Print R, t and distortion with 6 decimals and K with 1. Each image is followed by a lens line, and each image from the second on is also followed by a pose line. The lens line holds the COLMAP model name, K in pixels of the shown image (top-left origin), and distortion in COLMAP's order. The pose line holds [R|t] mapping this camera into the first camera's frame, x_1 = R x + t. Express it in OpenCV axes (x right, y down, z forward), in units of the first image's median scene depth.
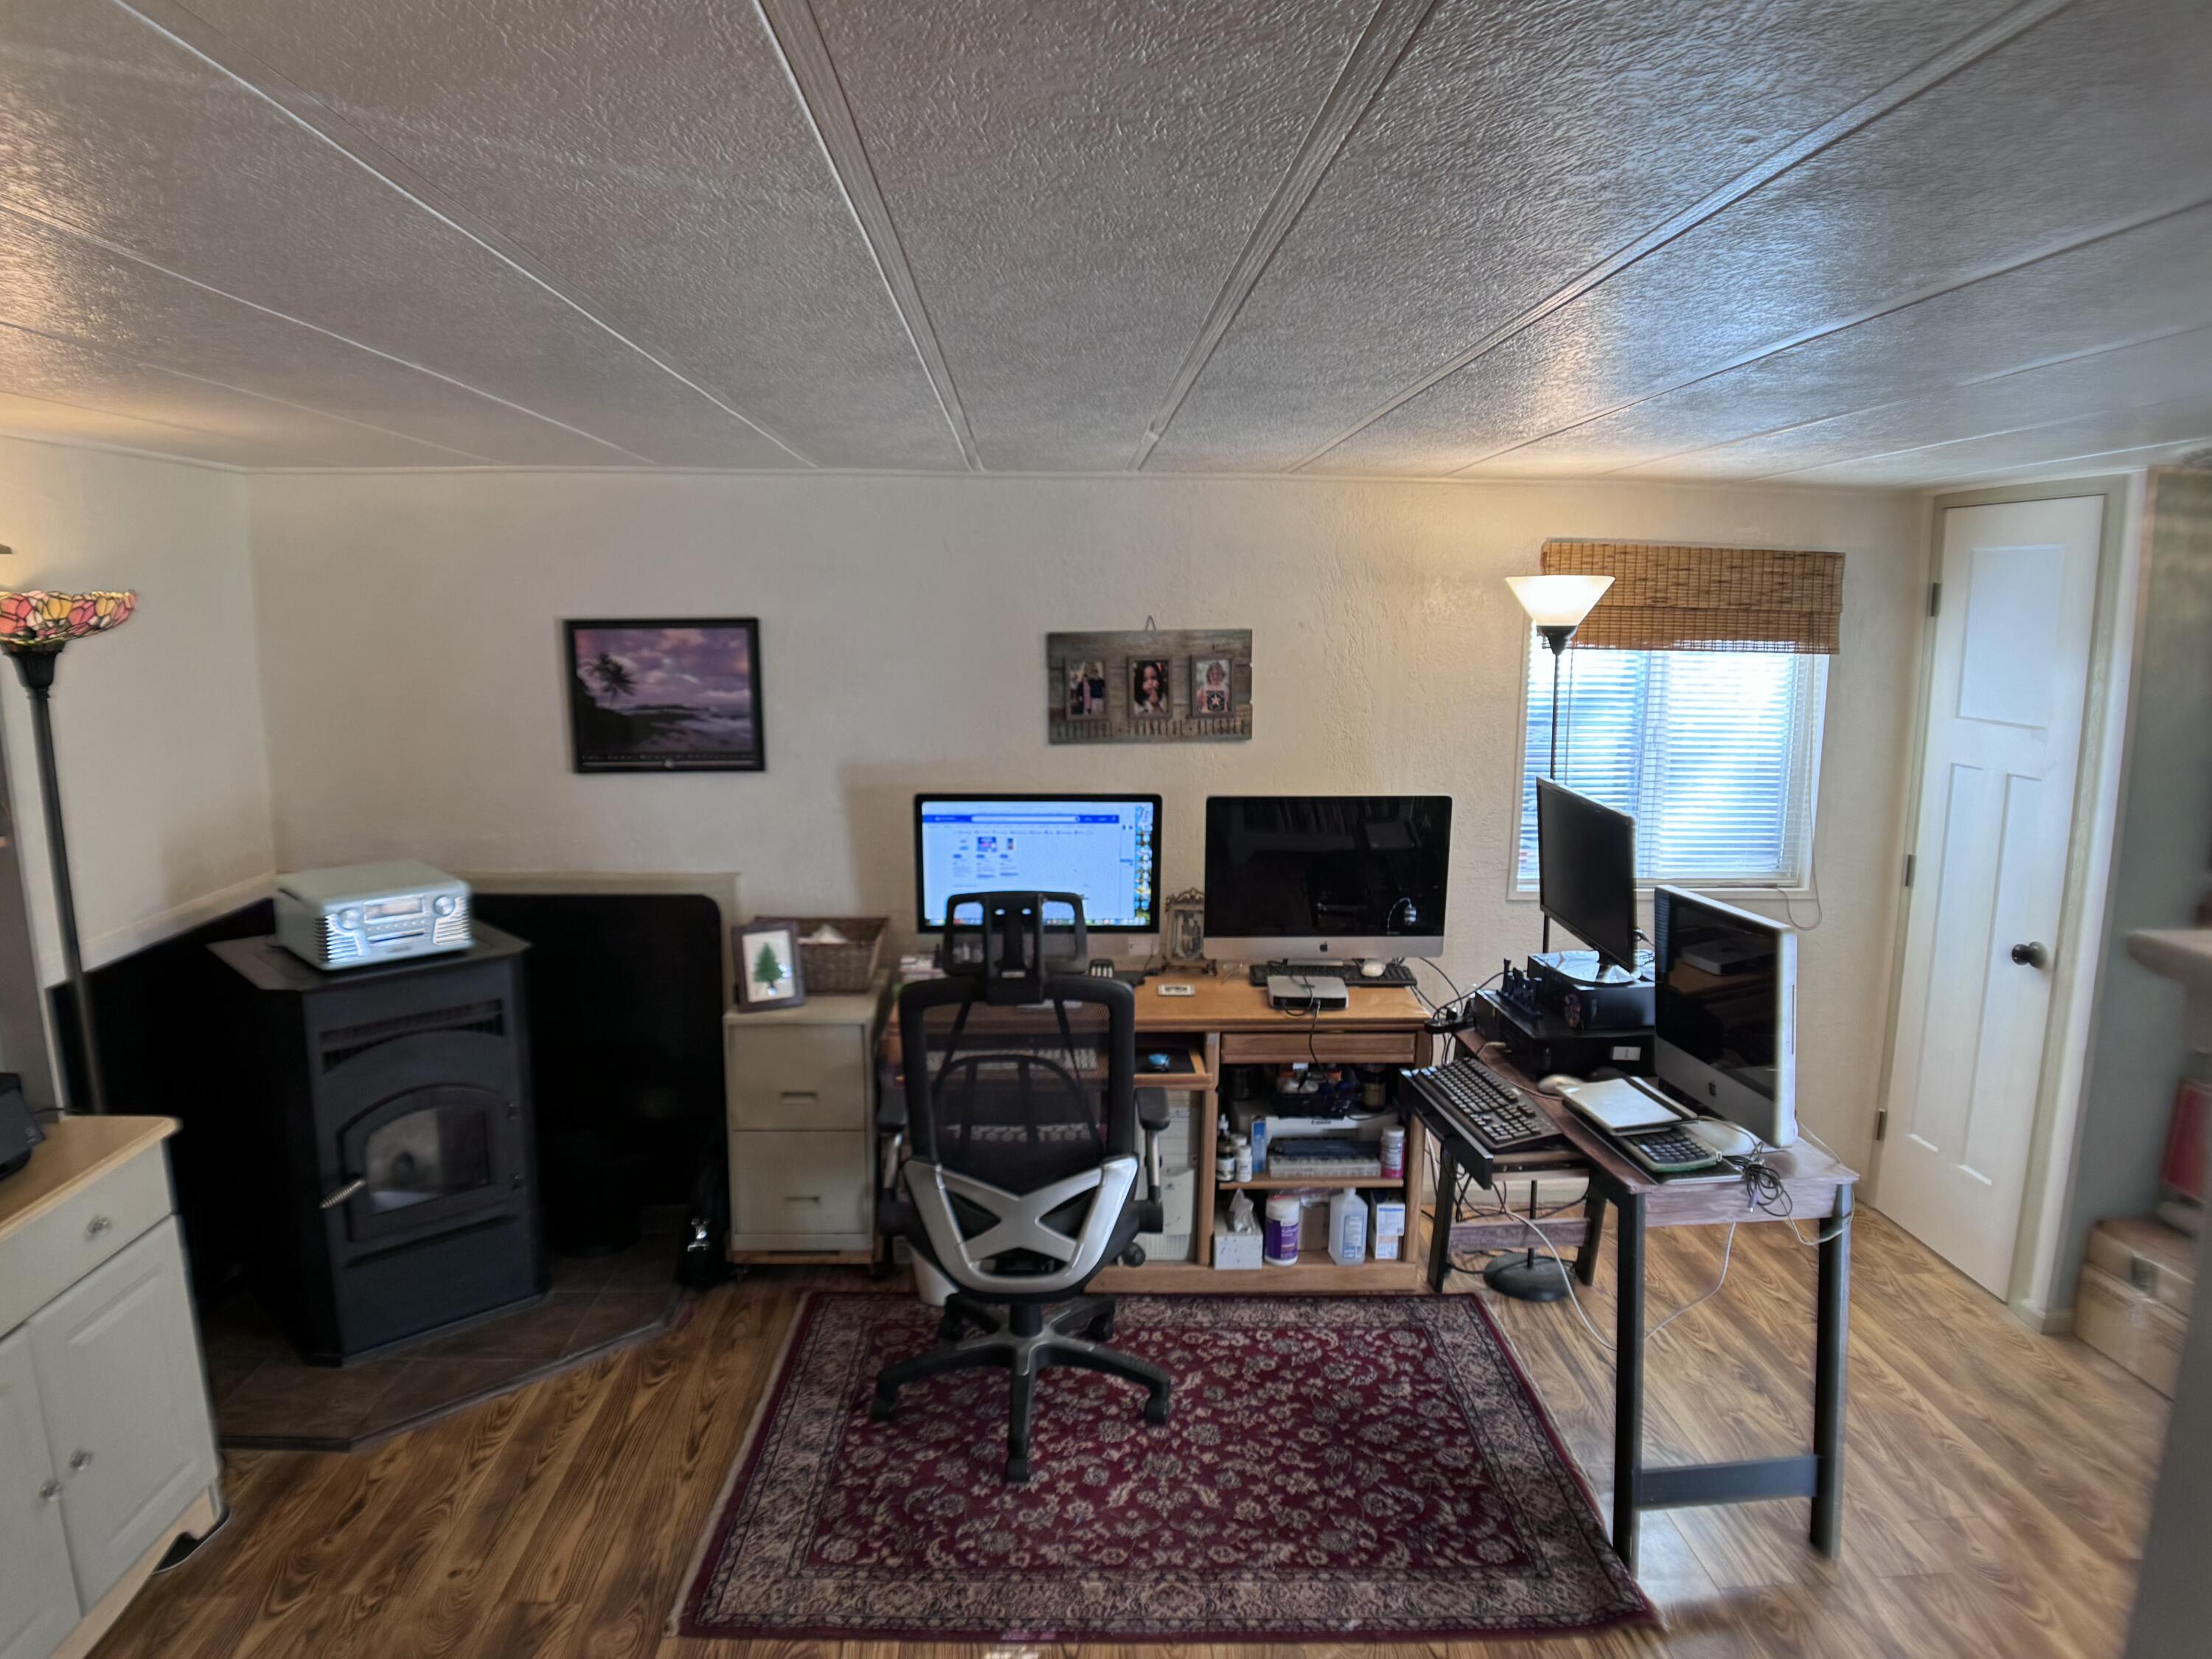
lens RADIAL K [[1421.3, 0, 1098.4], [0, 1421.3, 860.4], [0, 0, 1]] dist [-0.044901, -0.032789]
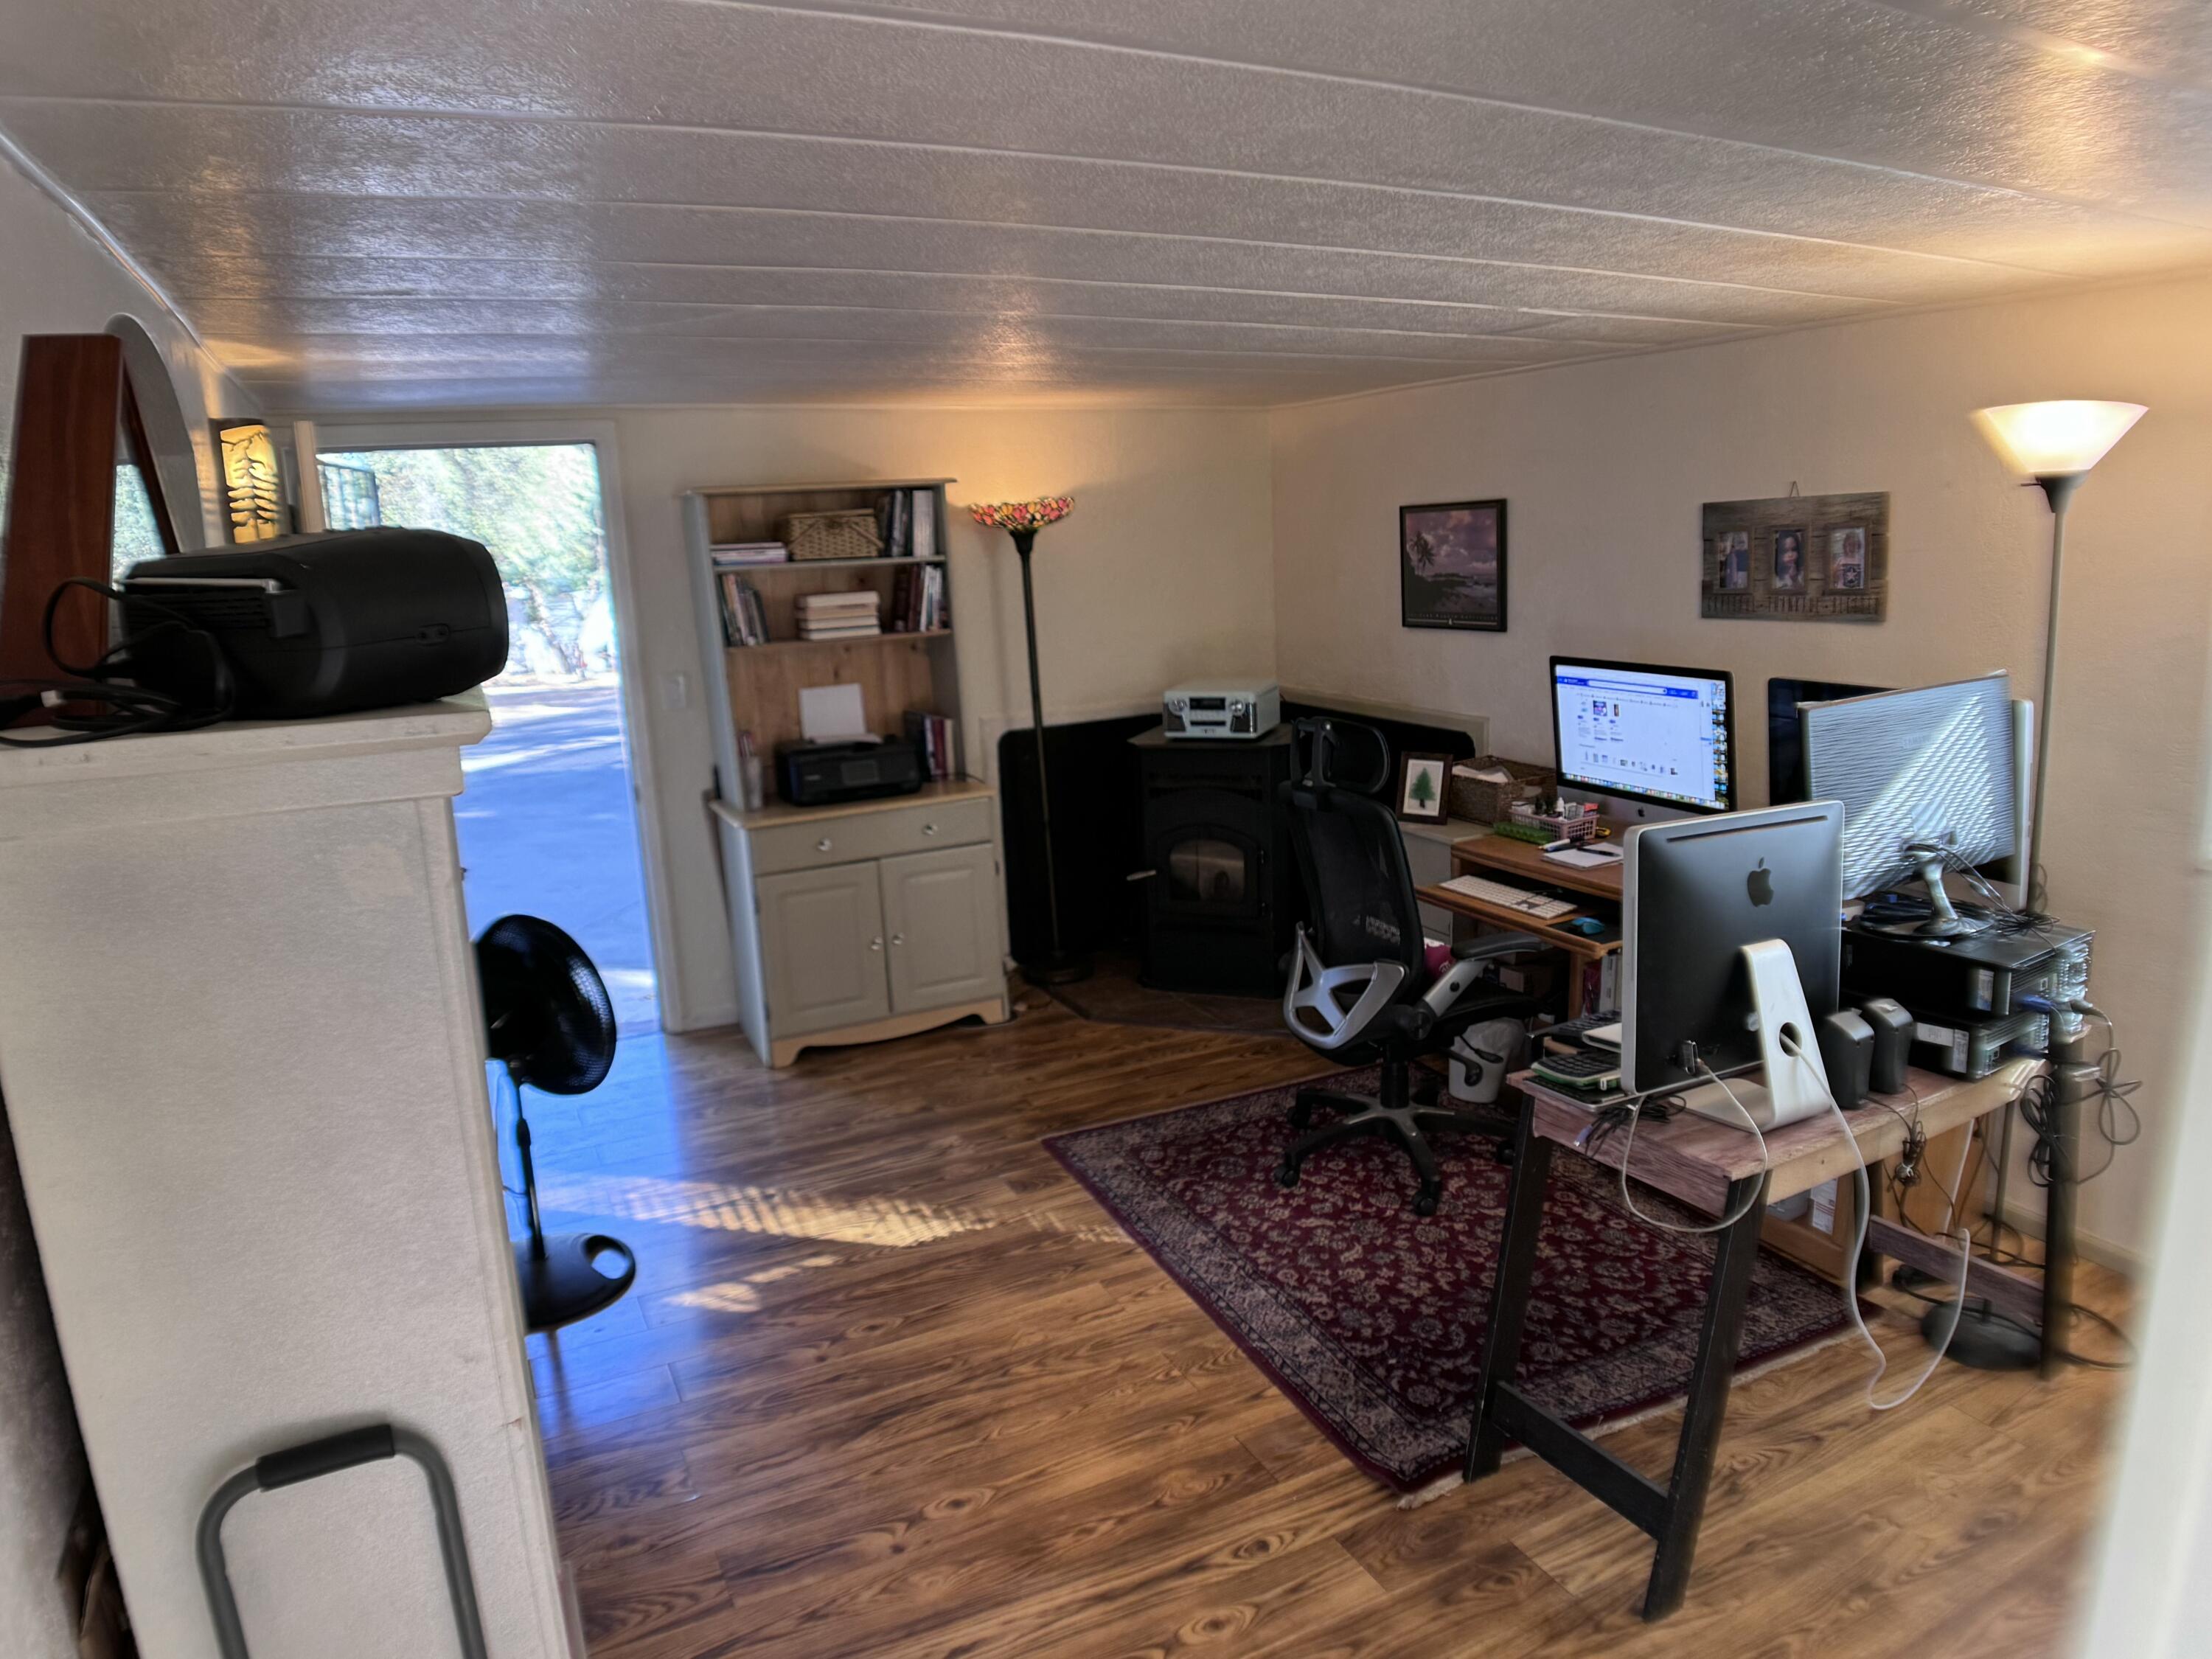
lens RADIAL K [[1421.3, 0, 1098.4], [0, 1421.3, 860.4], [0, 0, 1]] dist [-0.044901, -0.032789]
pose [[0.389507, 0.185024, -0.902247, 0.733138], [-0.118011, 0.981565, 0.150344, -0.014090], [0.913432, 0.047915, 0.404161, 0.237158]]
